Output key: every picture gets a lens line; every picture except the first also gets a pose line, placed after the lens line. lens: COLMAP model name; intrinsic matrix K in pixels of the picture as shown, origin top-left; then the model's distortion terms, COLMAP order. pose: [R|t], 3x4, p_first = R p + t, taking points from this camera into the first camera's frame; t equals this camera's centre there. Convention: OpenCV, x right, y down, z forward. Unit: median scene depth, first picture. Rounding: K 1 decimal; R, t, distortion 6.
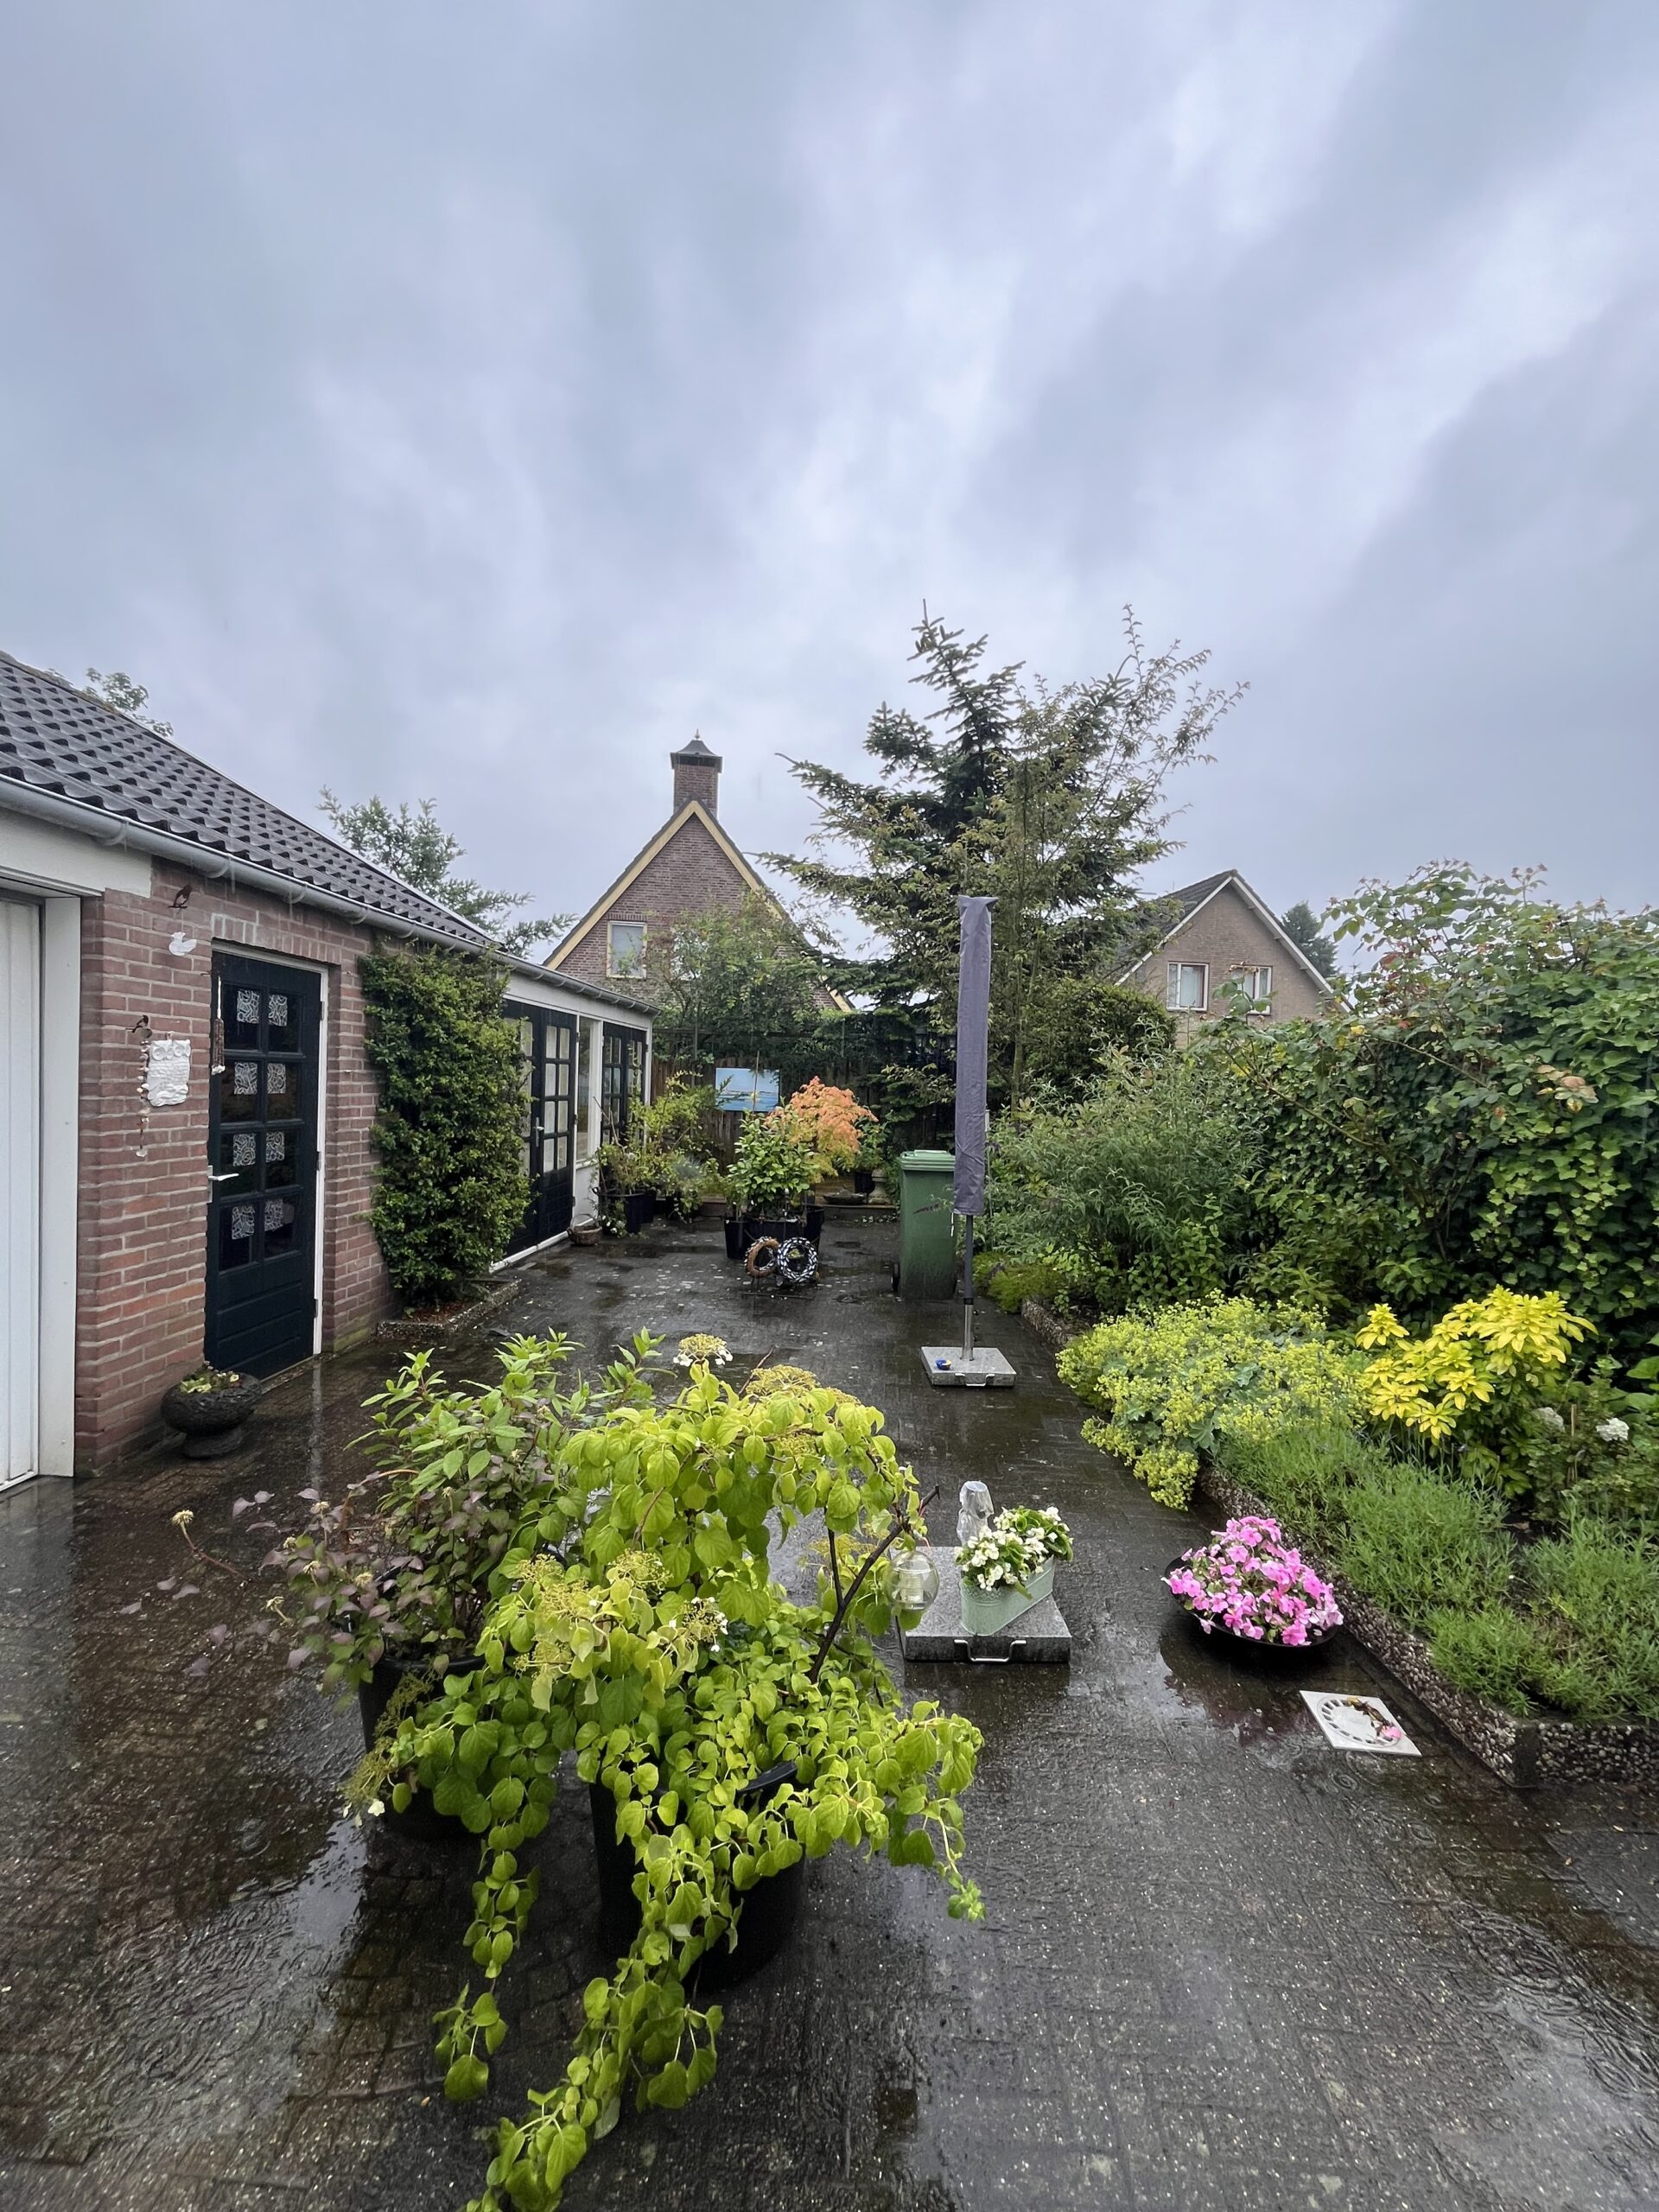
lens RADIAL K [[893.2, 0, 836.2], [0, 893.2, 1095.5], [0, 0, 1]] dist [-0.011023, 0.000154]
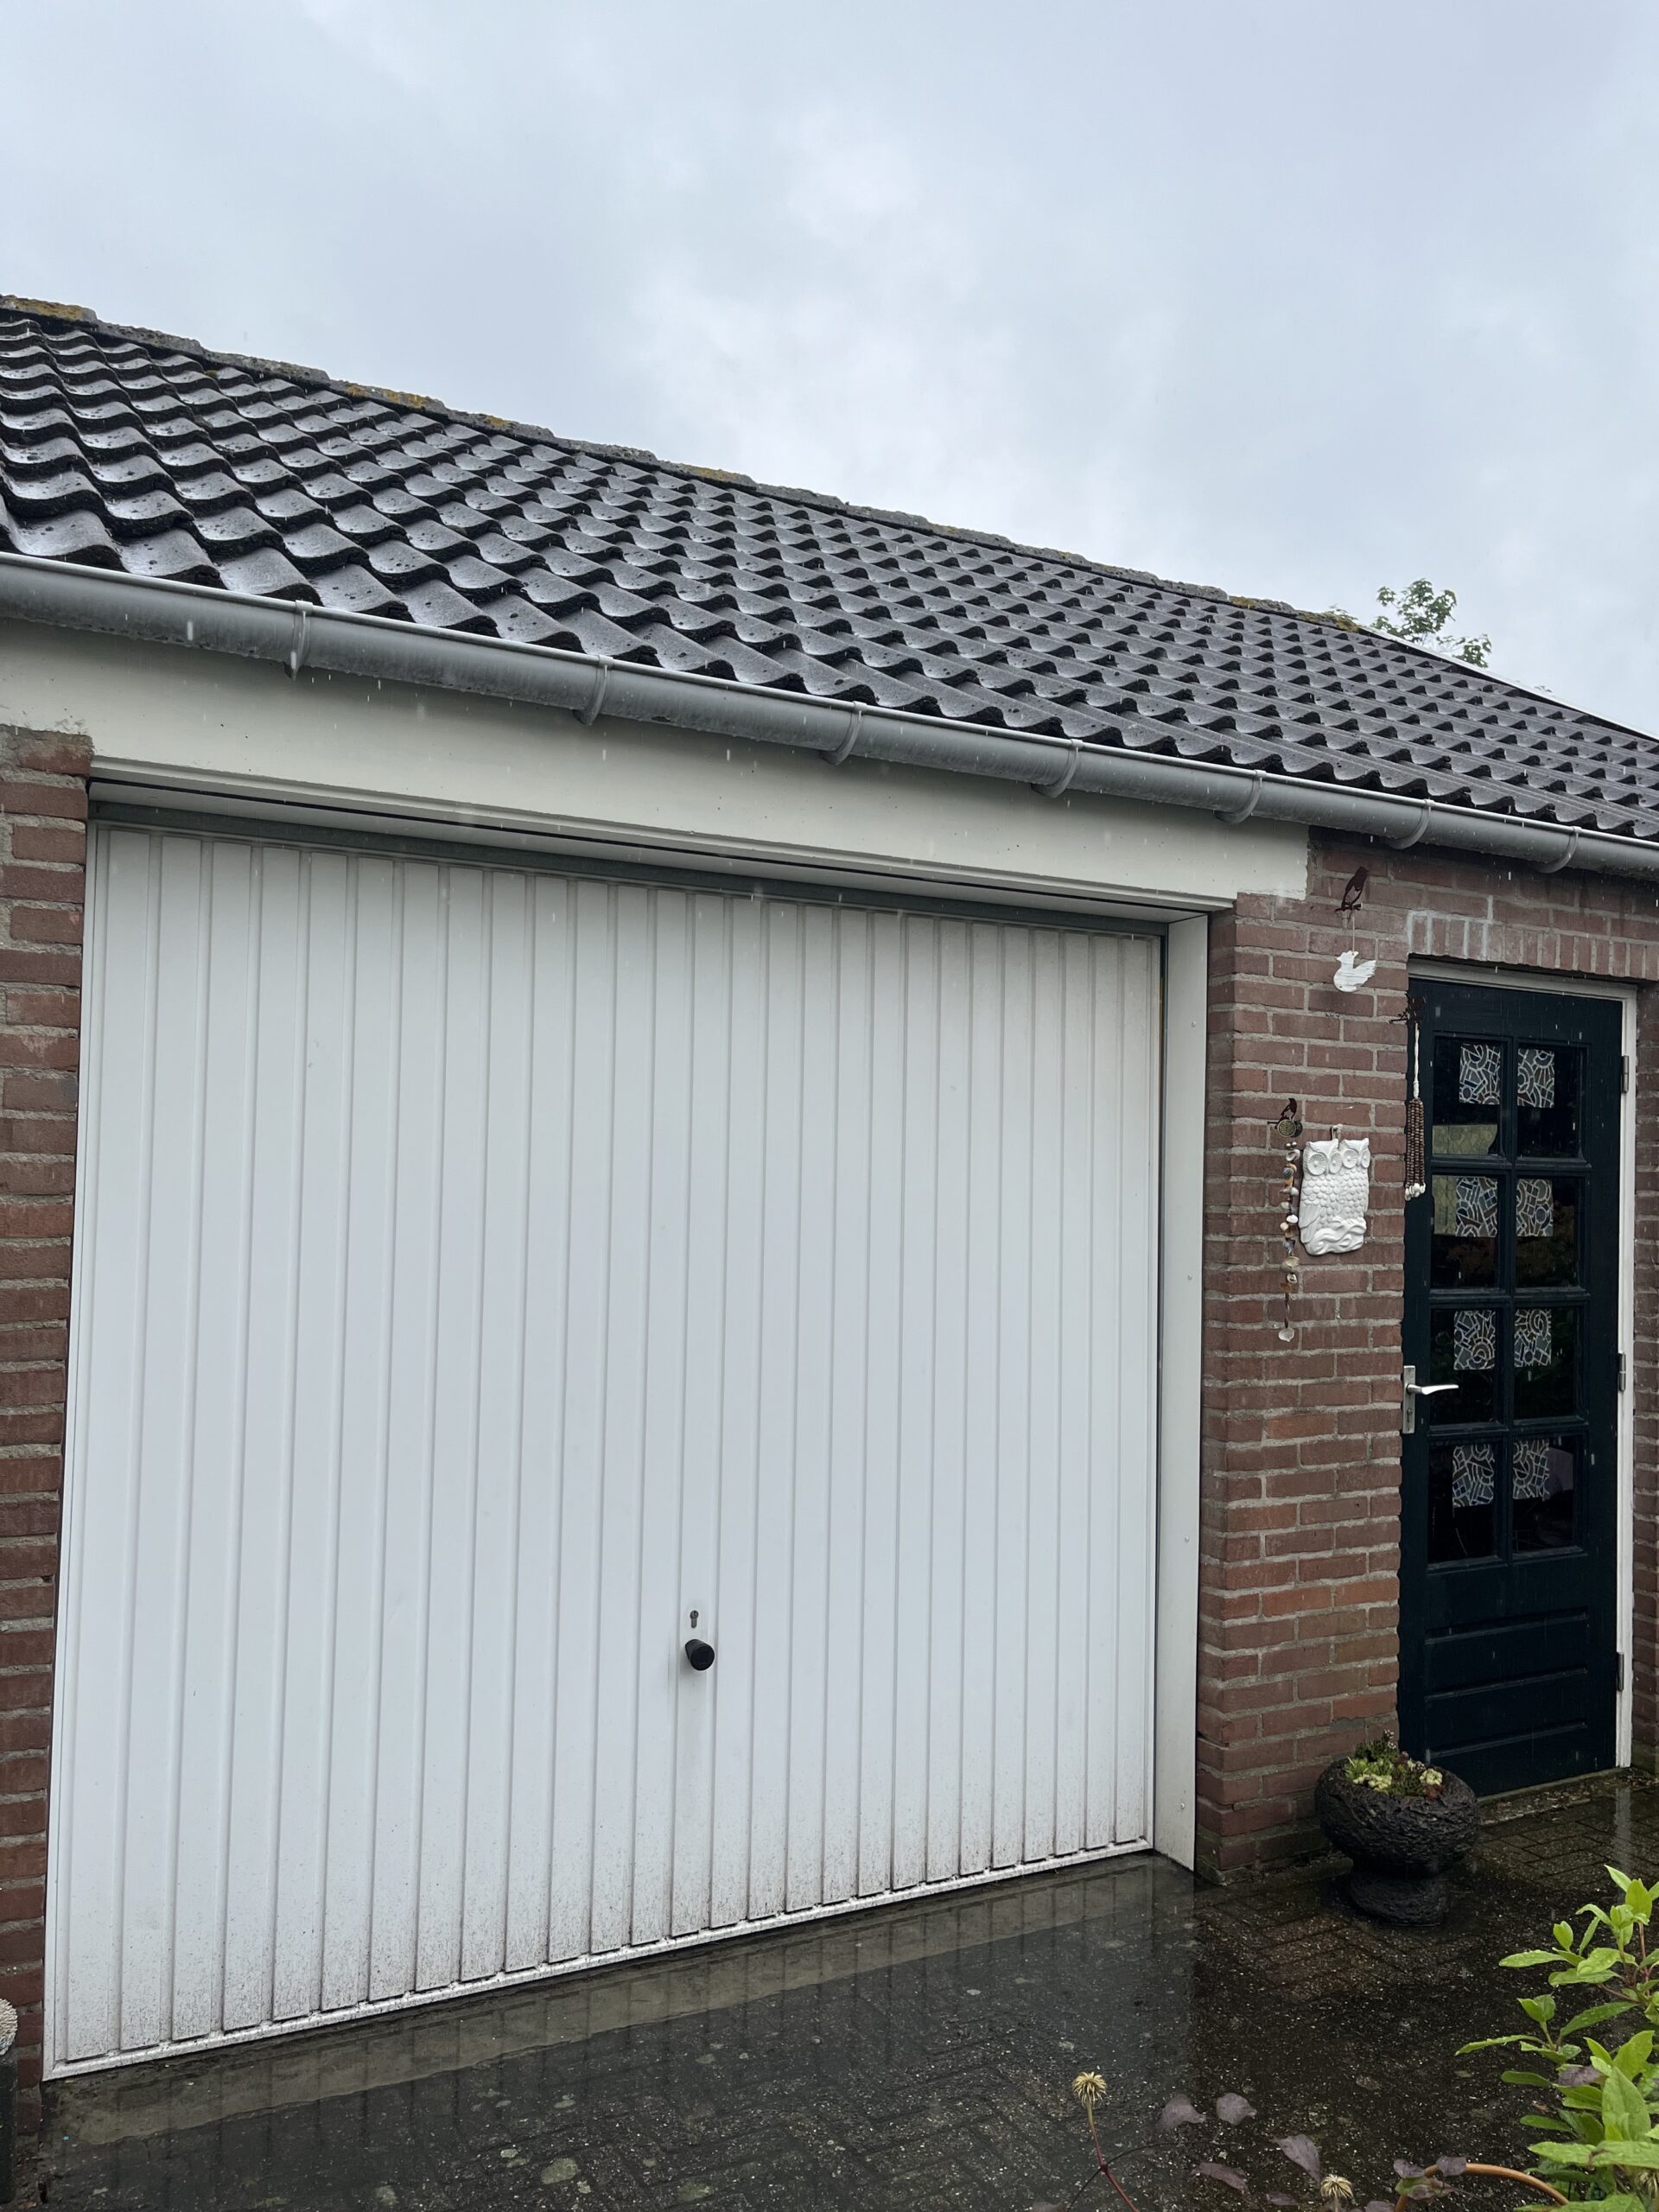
lens RADIAL K [[1672.2, 0, 822.9], [0, 1672.2, 1115.4], [0, 0, 1]] dist [0.052257, -0.063433]
pose [[0.513990, -0.046593, -0.856530, 0.010607], [-0.018651, 0.997681, -0.065463, -0.000861], [0.857593, 0.049623, 0.511929, 0.159815]]
